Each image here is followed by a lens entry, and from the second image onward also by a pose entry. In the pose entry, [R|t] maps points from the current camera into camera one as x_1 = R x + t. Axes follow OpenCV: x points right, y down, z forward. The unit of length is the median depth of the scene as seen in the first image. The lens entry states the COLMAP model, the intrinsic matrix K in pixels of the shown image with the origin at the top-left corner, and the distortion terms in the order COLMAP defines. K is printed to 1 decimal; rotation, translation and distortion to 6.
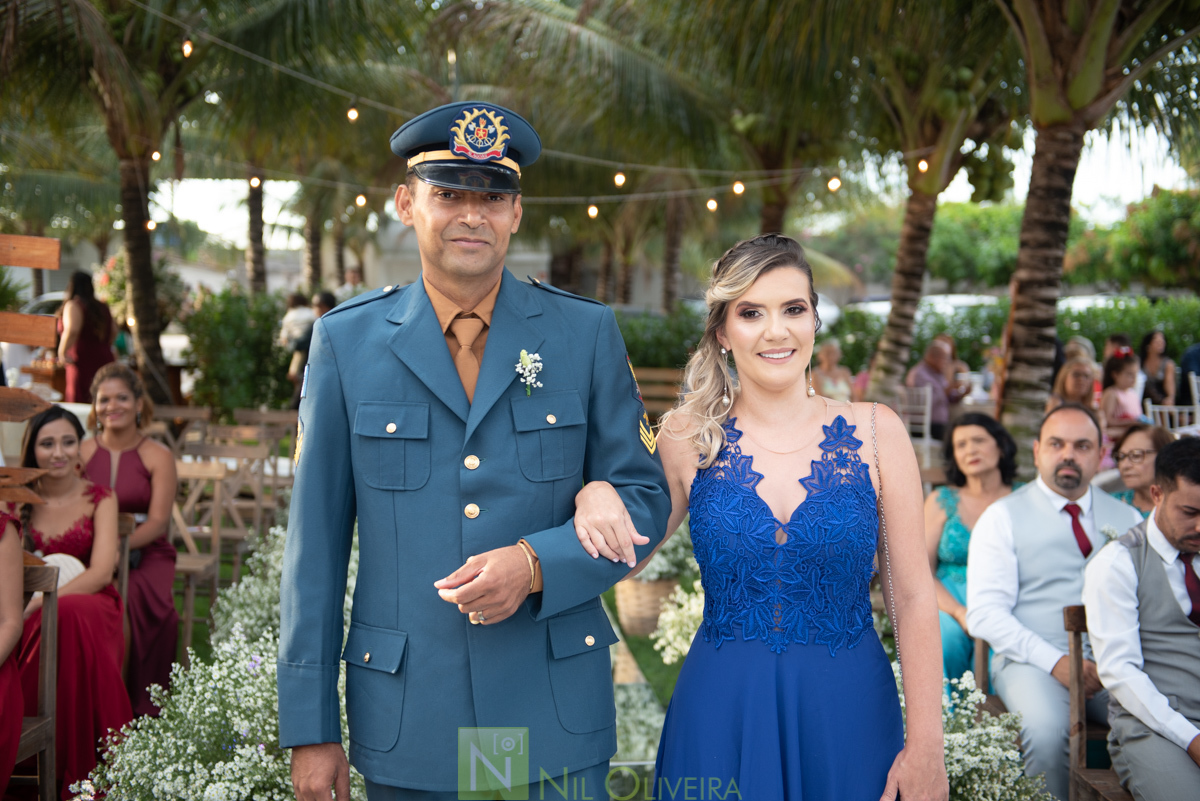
lens RADIAL K [[1534.5, 0, 600.0], [0, 1534.5, 400.5], [0, 0, 1]] dist [0.132943, 0.000819]
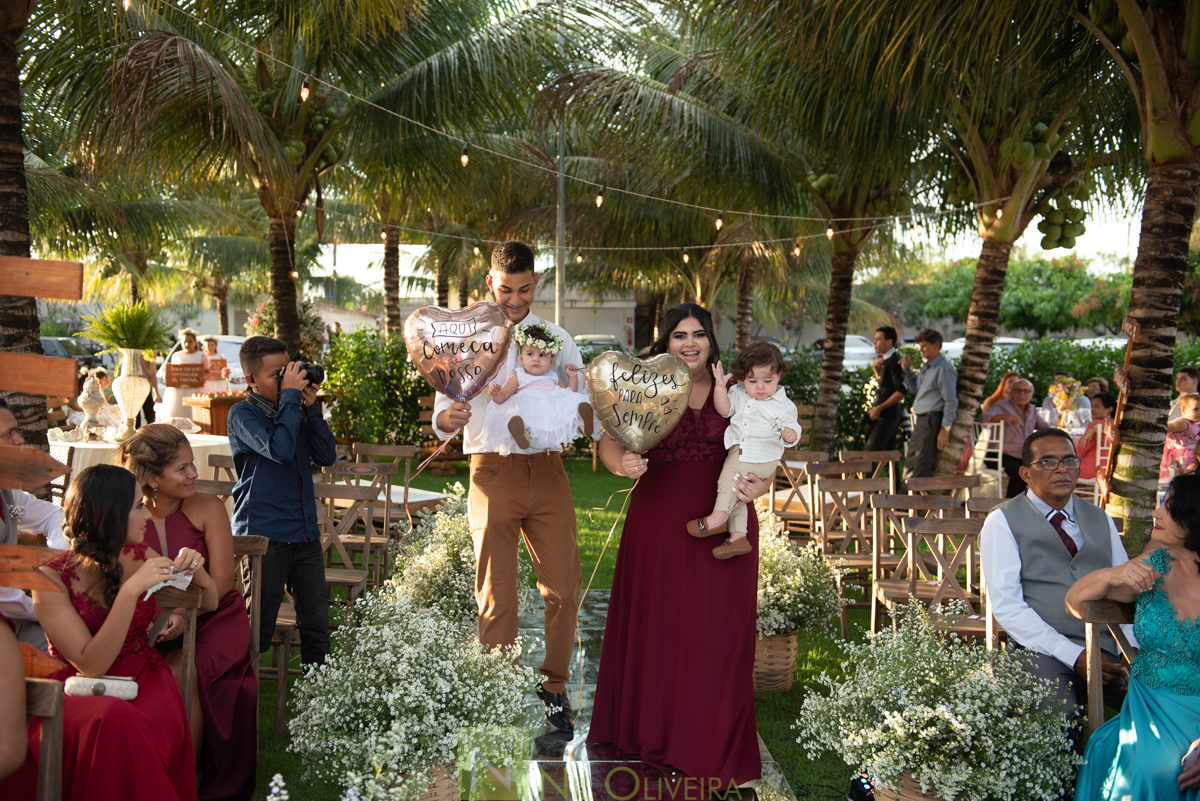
lens RADIAL K [[1217.0, 0, 600.0], [0, 1217.0, 400.5], [0, 0, 1]] dist [0.065498, -0.014499]
pose [[0.998316, 0.002862, -0.057933, -0.019638], [-0.003785, 0.999868, -0.015831, -0.010509], [0.057880, 0.016024, 0.998195, 0.173113]]
